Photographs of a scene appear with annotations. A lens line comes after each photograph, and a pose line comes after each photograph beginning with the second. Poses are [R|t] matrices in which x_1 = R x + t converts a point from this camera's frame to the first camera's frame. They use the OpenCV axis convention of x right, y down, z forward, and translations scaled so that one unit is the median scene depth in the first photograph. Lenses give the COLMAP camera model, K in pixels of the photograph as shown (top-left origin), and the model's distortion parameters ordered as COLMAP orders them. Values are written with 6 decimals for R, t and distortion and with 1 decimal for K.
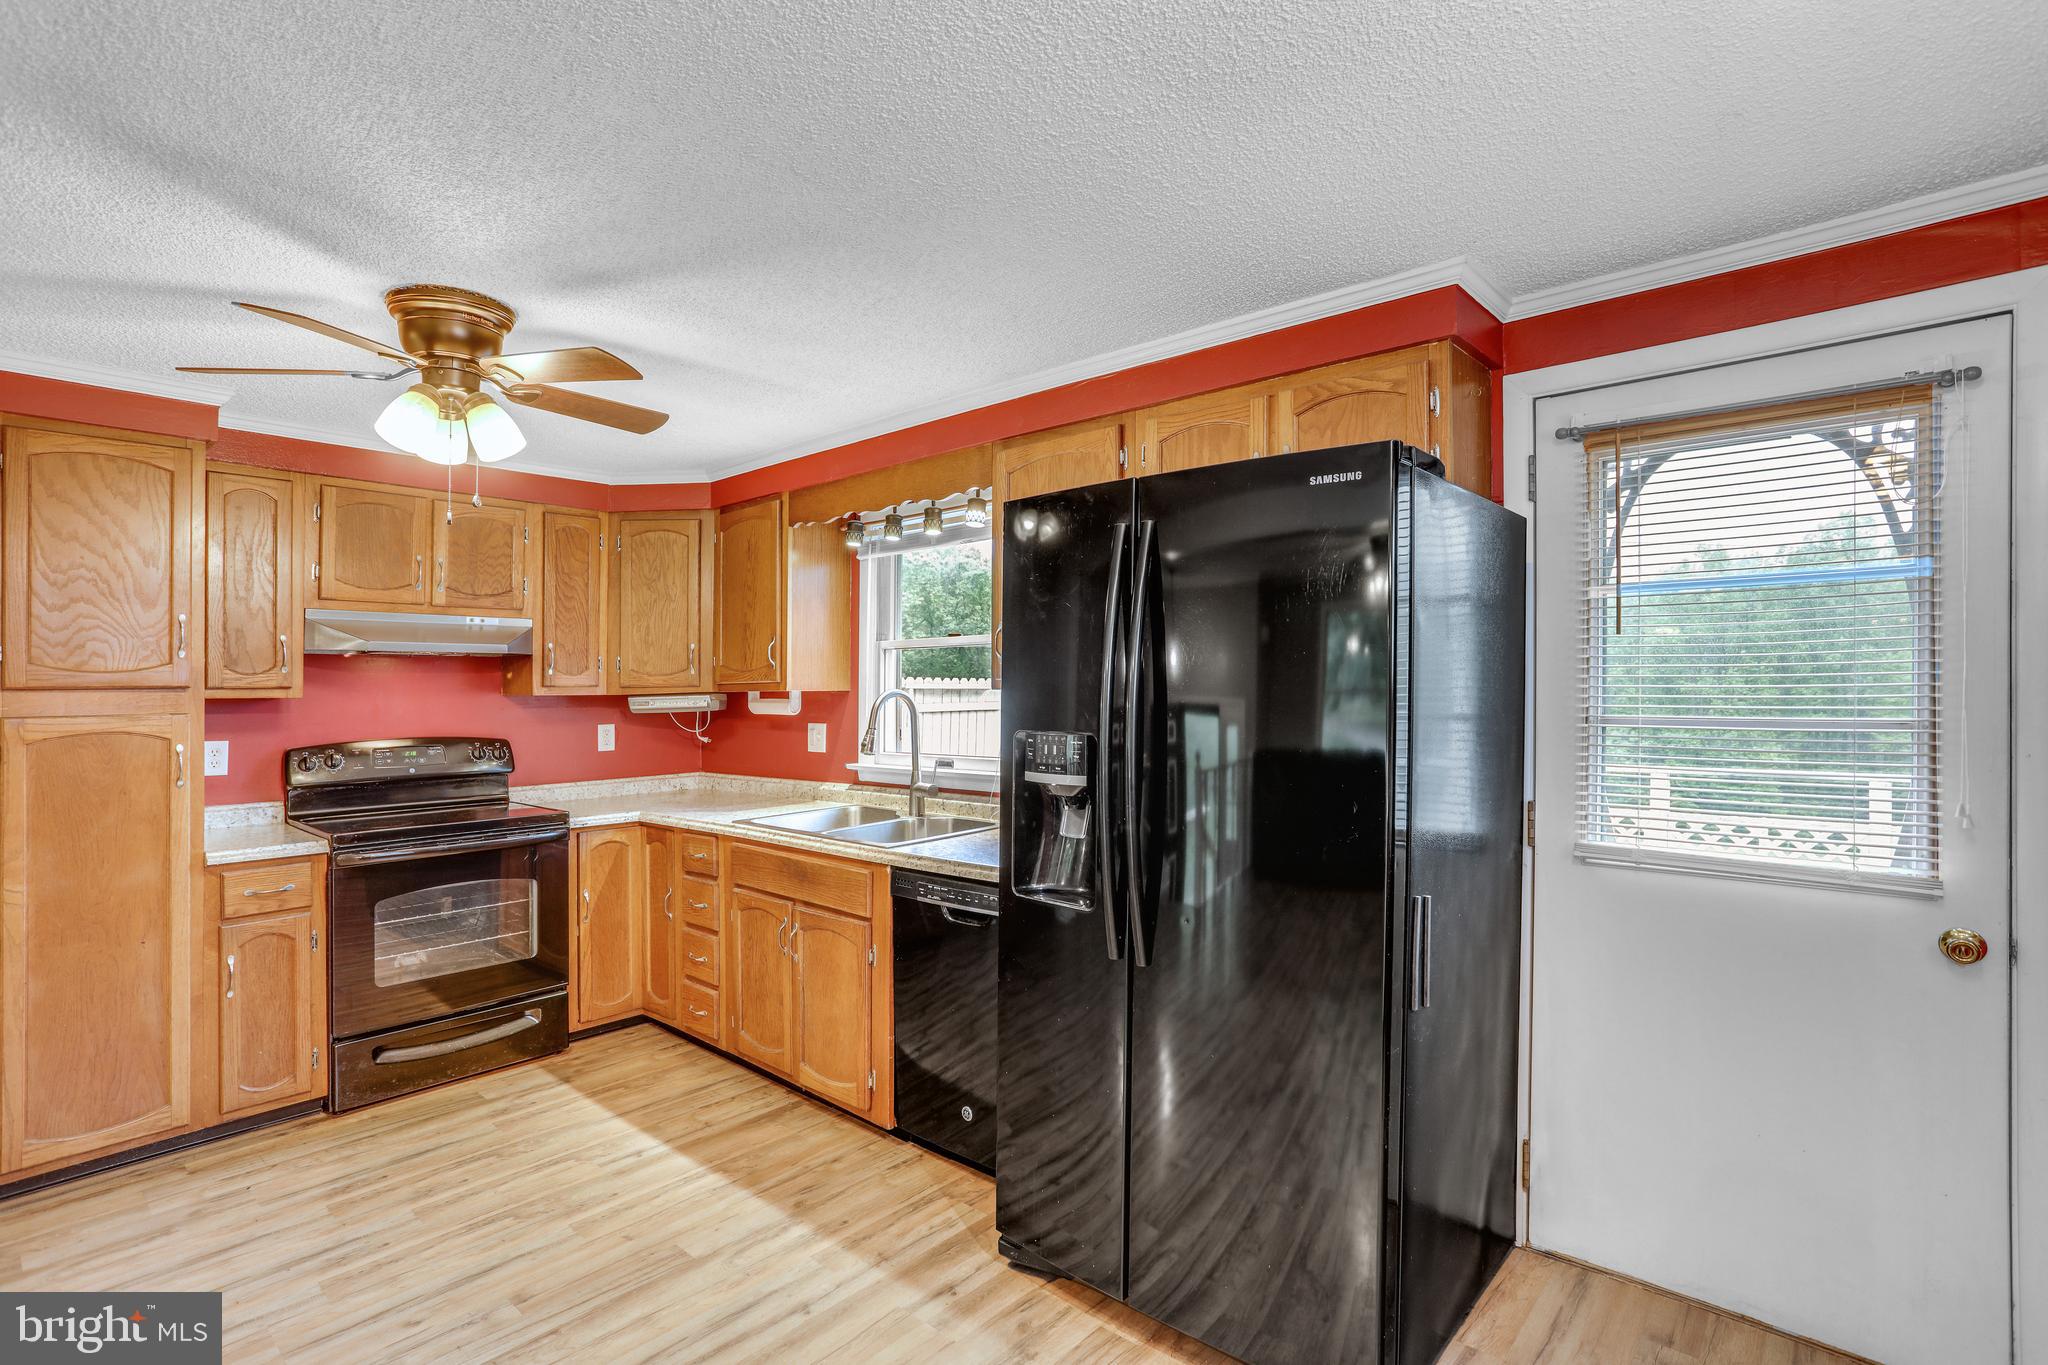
lens RADIAL K [[983.3, 0, 1027.5], [0, 983.3, 688.5], [0, 0, 1]] dist [-0.049054, 0.023378]
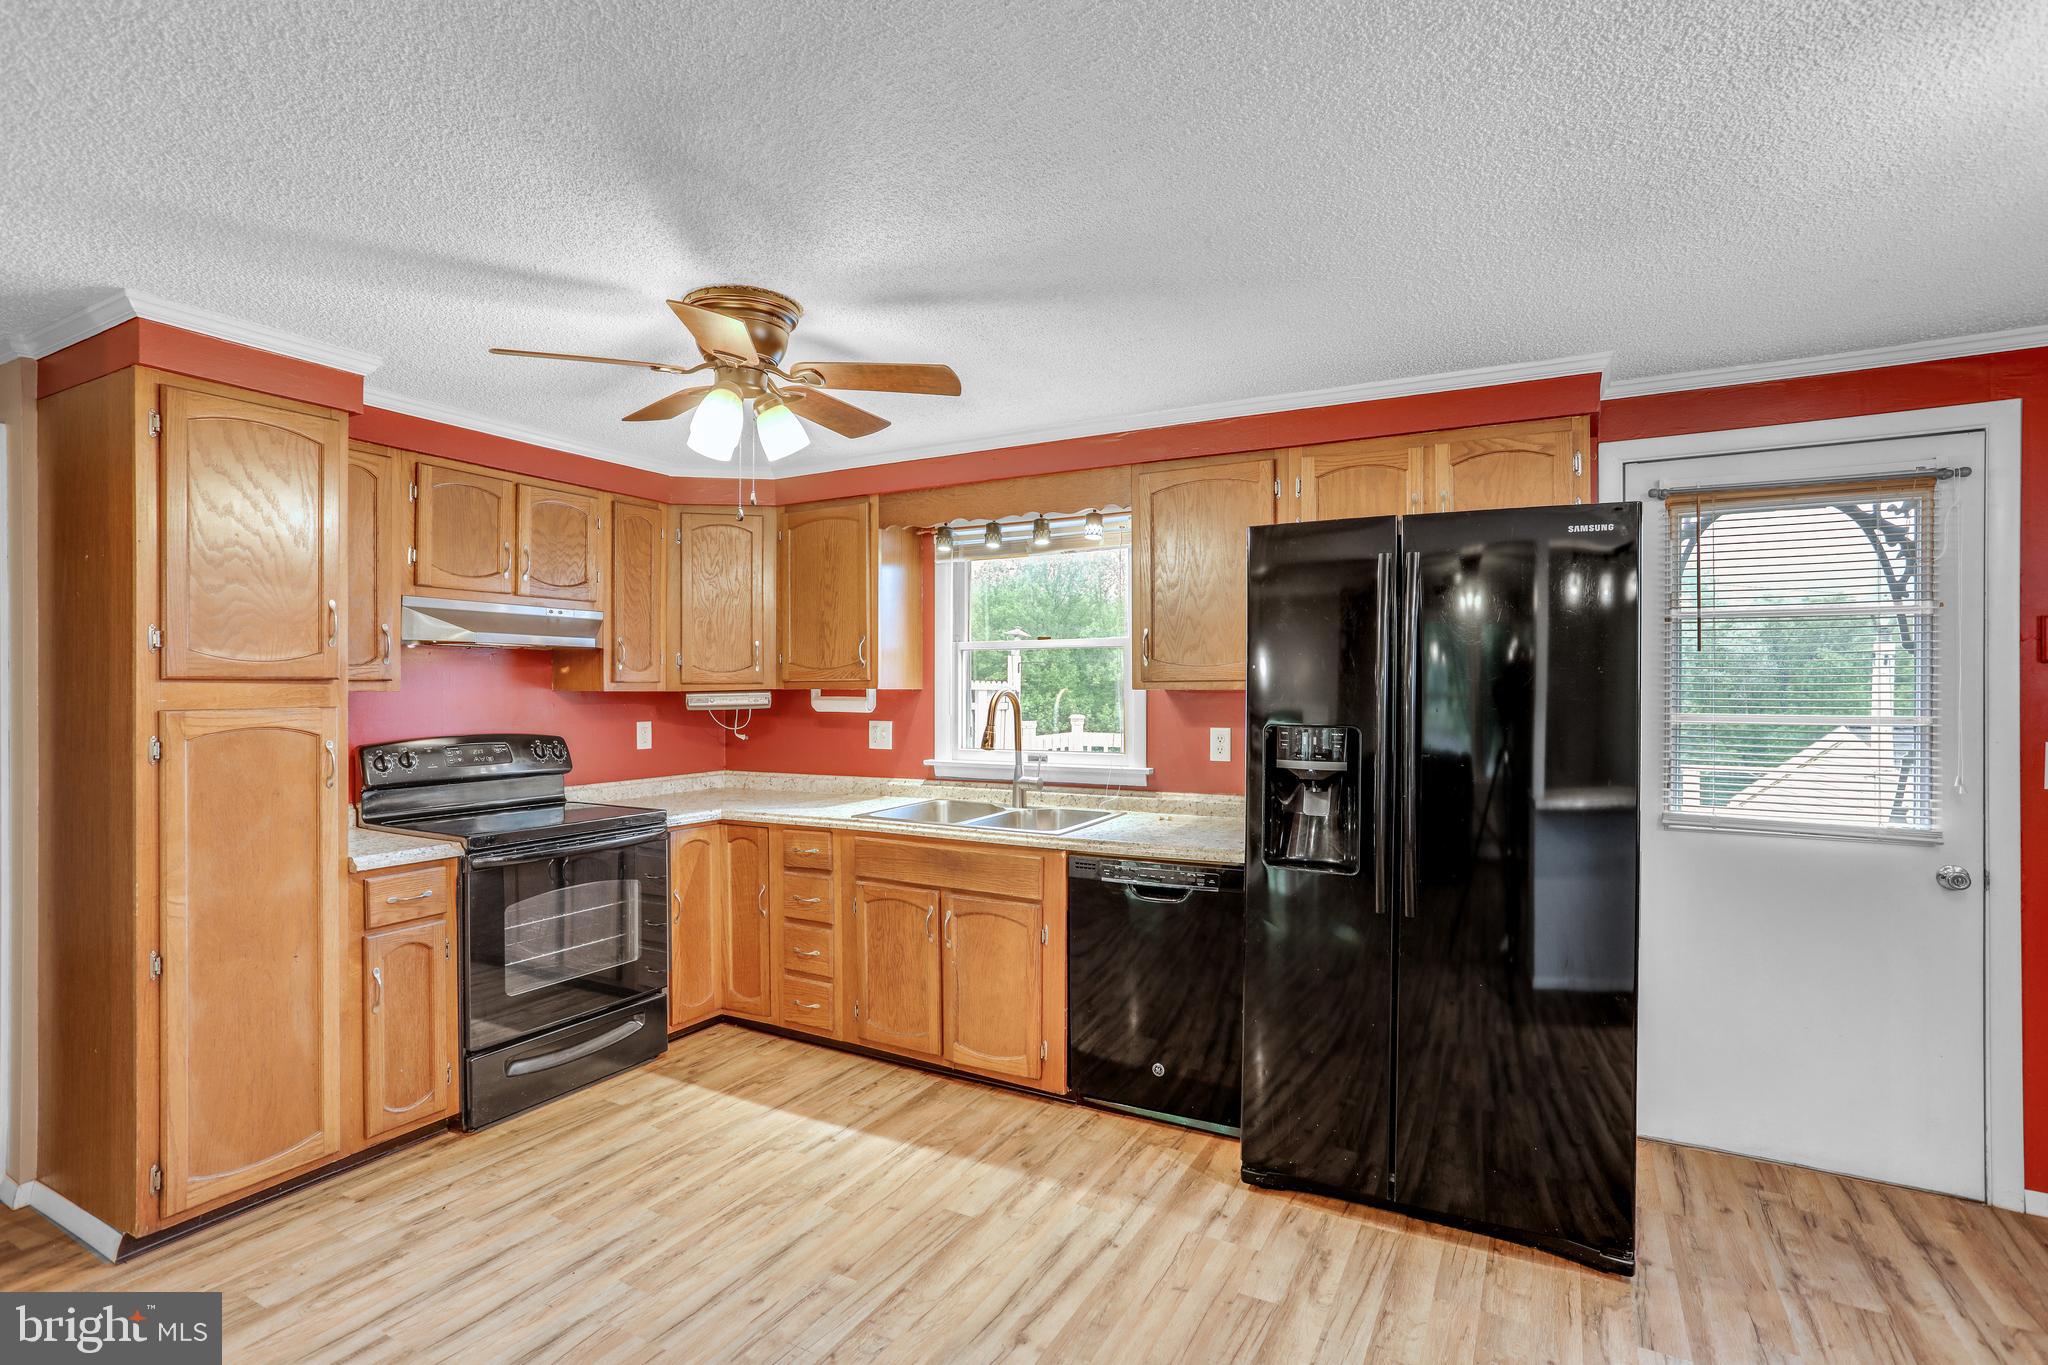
lens RADIAL K [[991.2, 0, 1026.8], [0, 991.2, 690.7], [0, 0, 1]] dist [-0.054146, 0.032230]
pose [[0.975461, 0.009017, 0.219990, -0.391319], [-0.009238, 0.999957, -0.000025, 0.003585], [-0.219981, -0.002008, 0.975502, -0.052412]]
